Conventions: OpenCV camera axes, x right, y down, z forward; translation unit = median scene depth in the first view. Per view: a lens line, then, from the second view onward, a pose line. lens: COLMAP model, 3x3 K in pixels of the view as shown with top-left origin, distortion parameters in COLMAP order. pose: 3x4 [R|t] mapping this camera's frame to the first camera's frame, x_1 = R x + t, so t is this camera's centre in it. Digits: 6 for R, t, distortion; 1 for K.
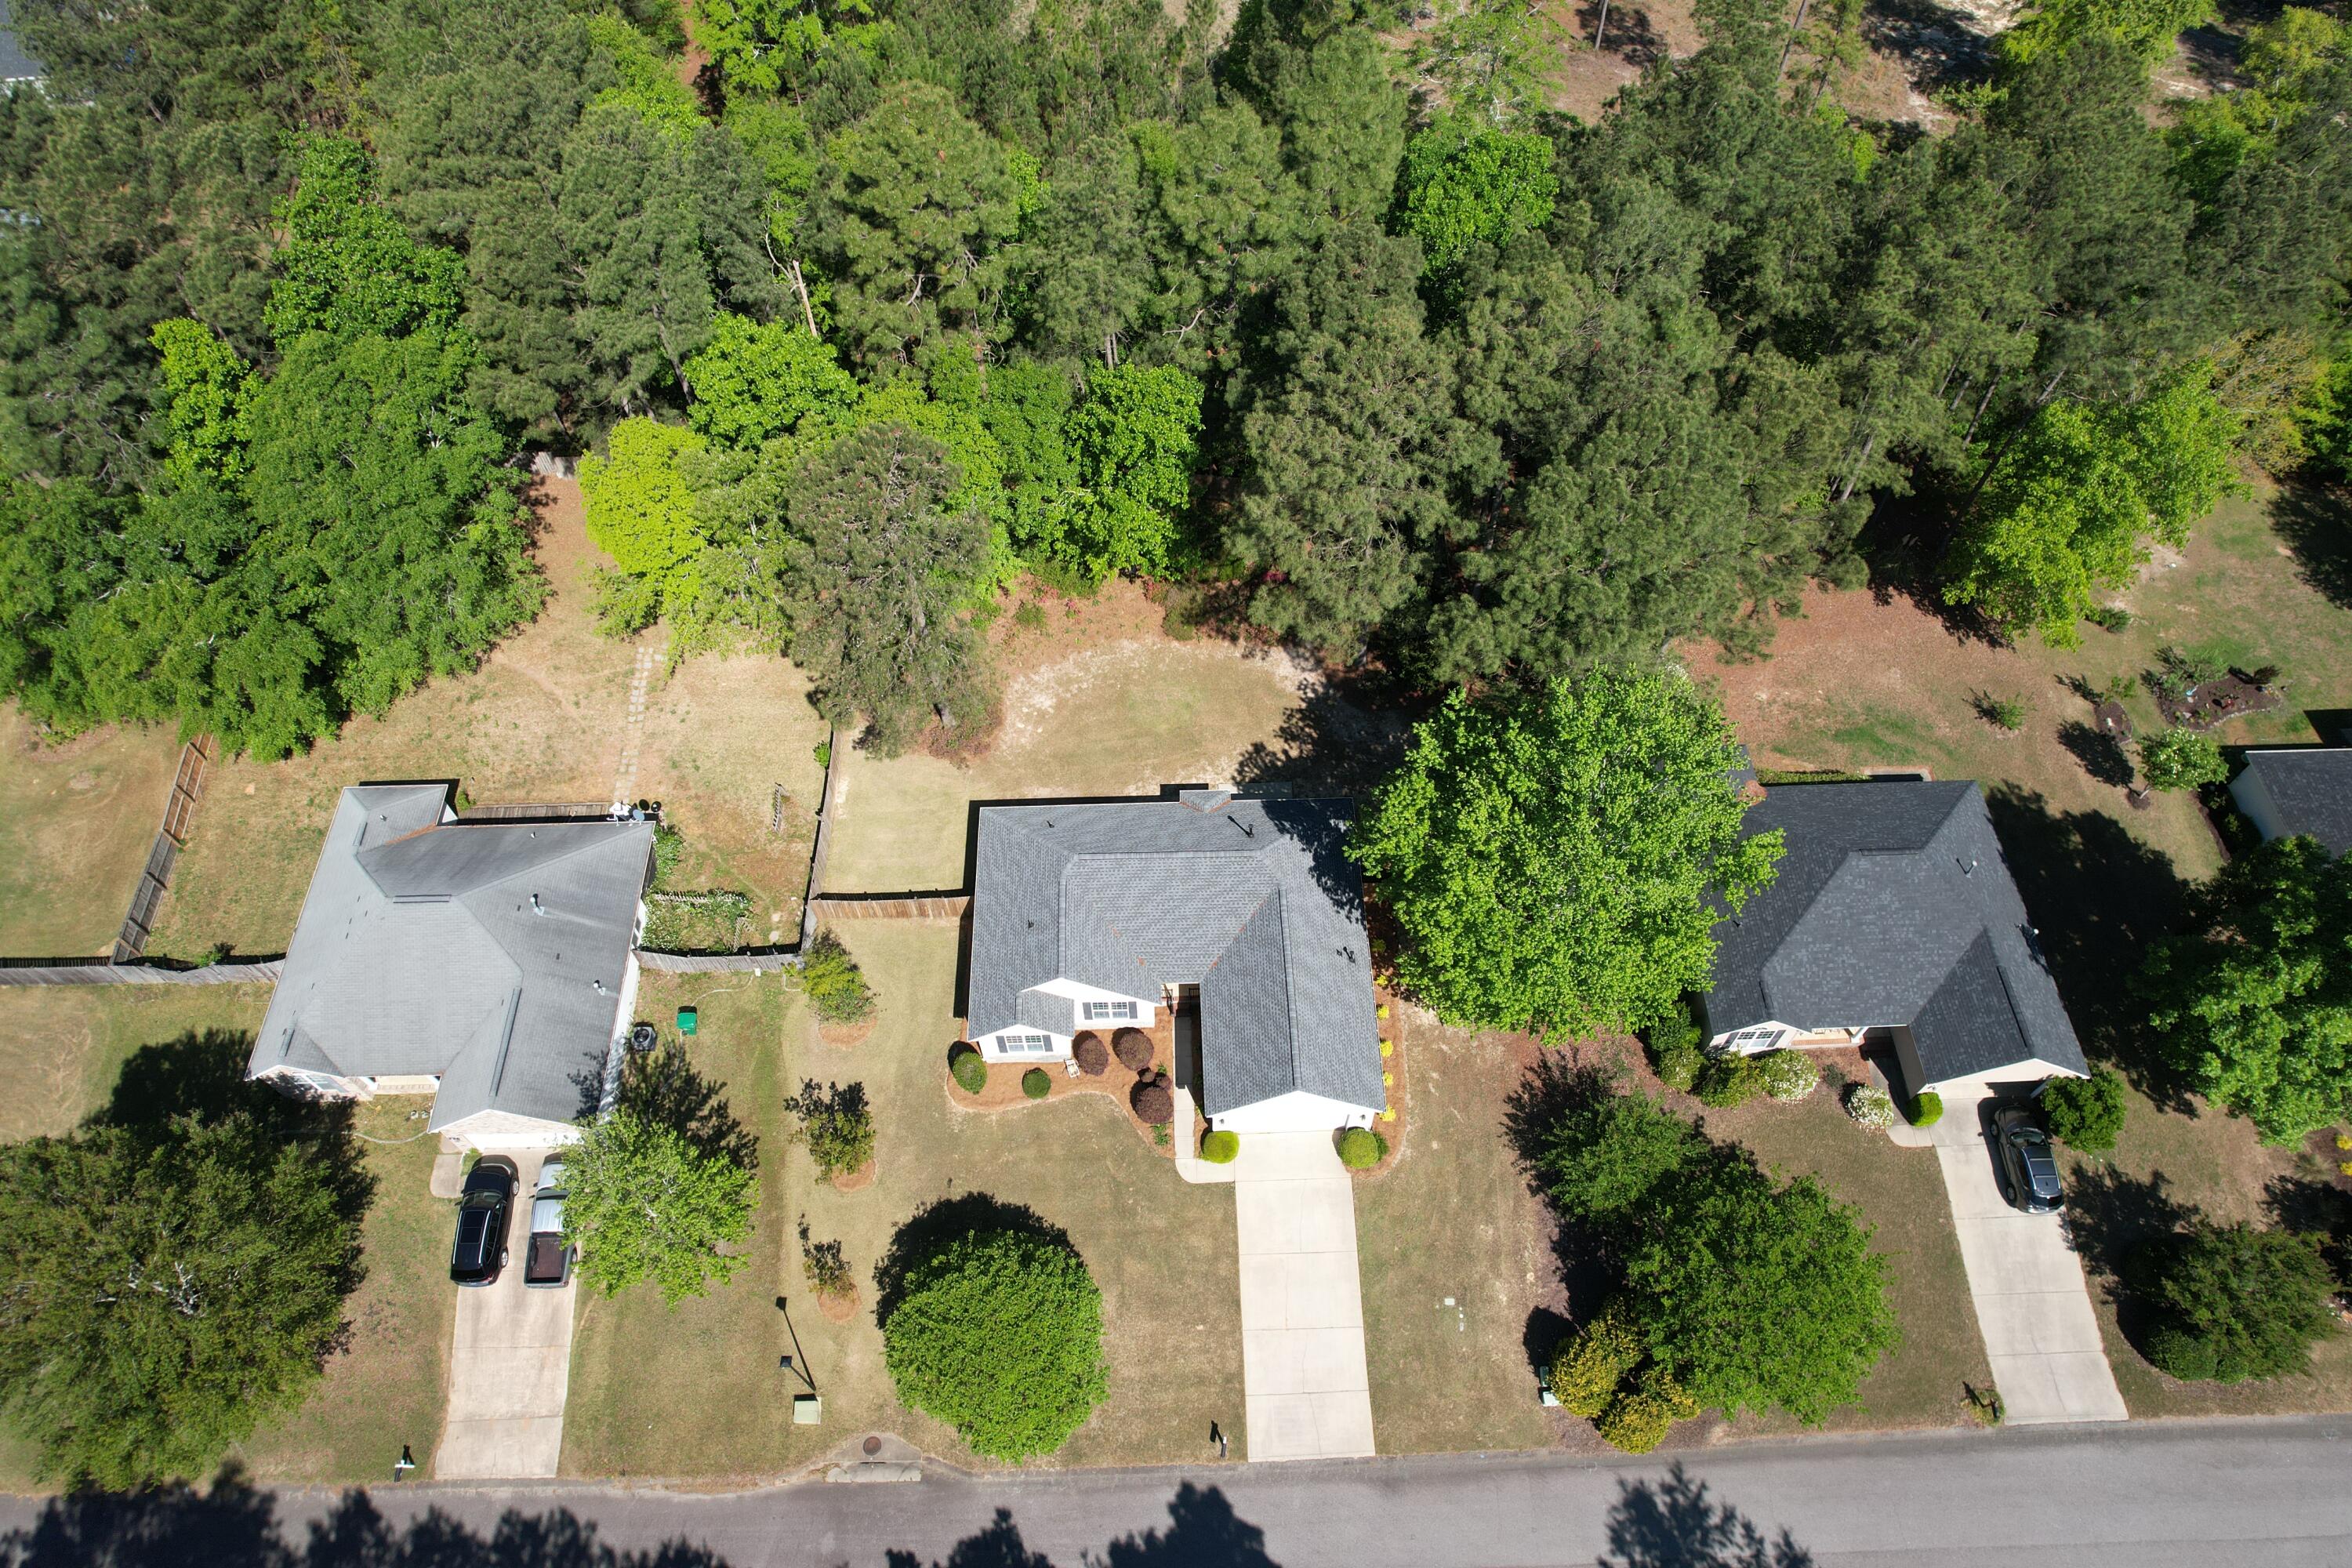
lens RADIAL K [[1504.9, 0, 1172.3], [0, 1504.9, 789.2], [0, 0, 1]] dist [-0.079308, 0.067958]
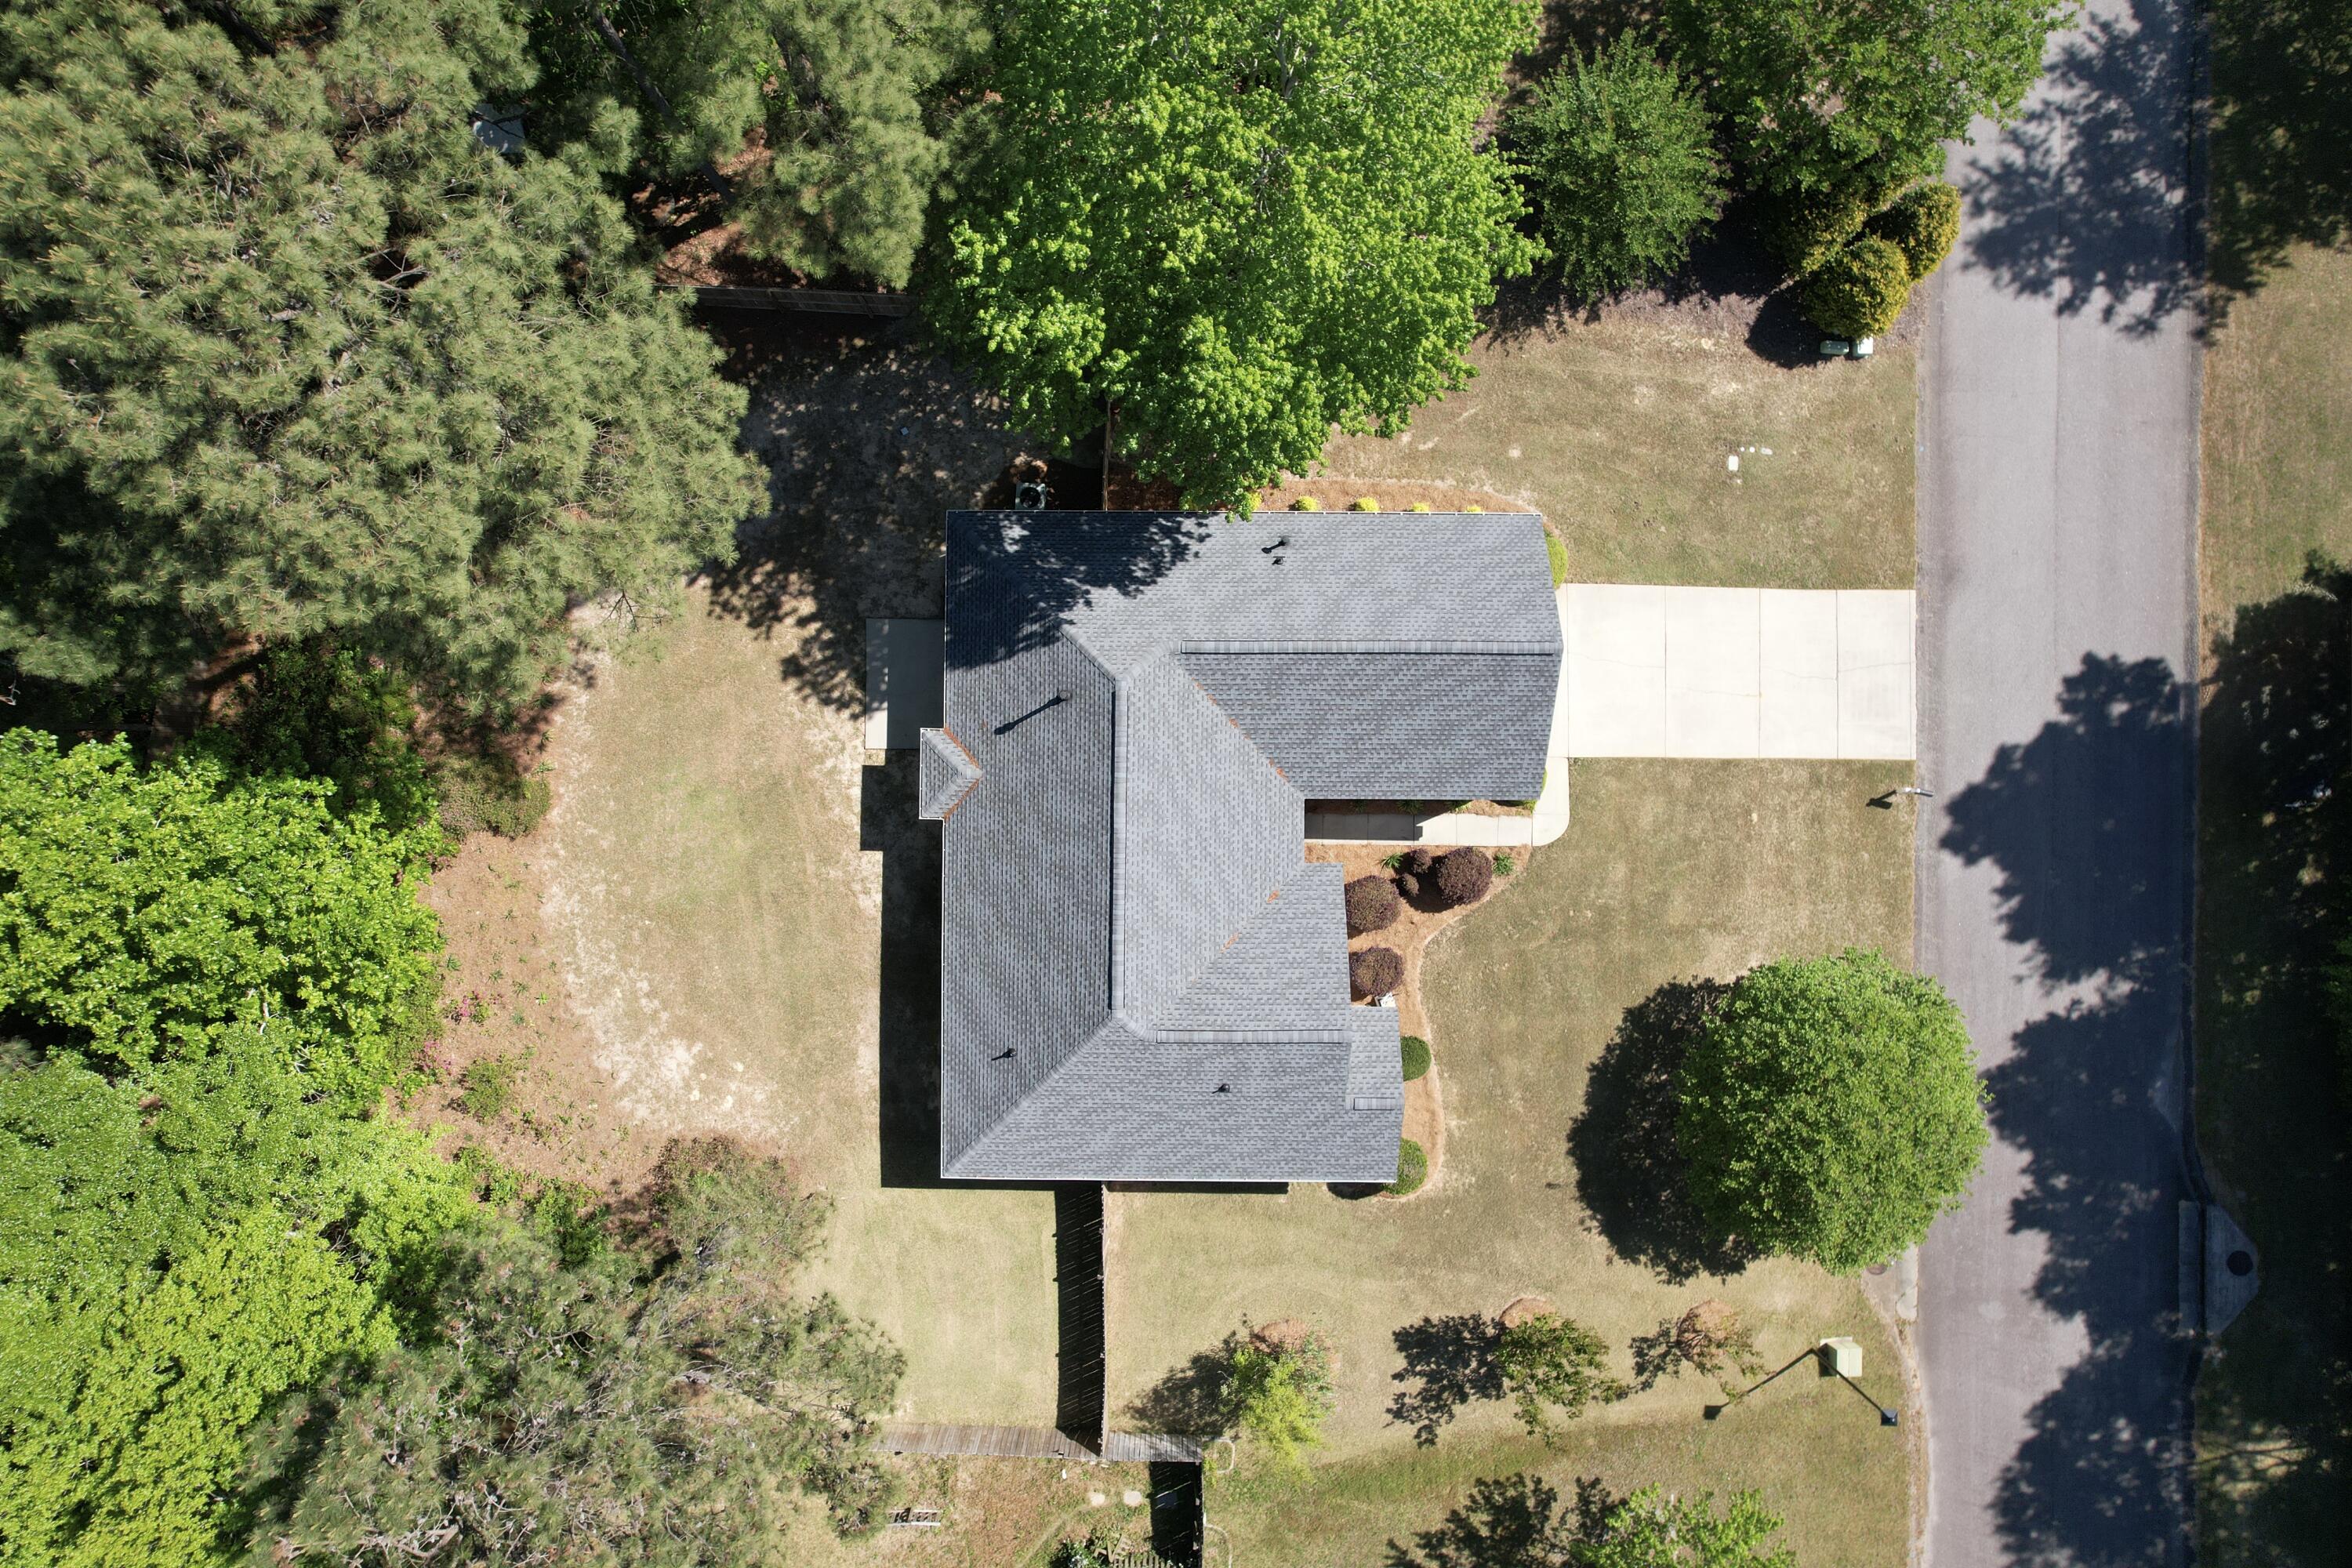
lens RADIAL K [[1504.9, 0, 1180.7], [0, 1504.9, 798.4], [0, 0, 1]] dist [-0.079308, 0.067958]
pose [[0.030836, -0.999365, 0.017867, 0.006279], [0.830502, 0.035563, 0.555879, -0.253429], [-0.556161, -0.002303, 0.831071, 0.544580]]
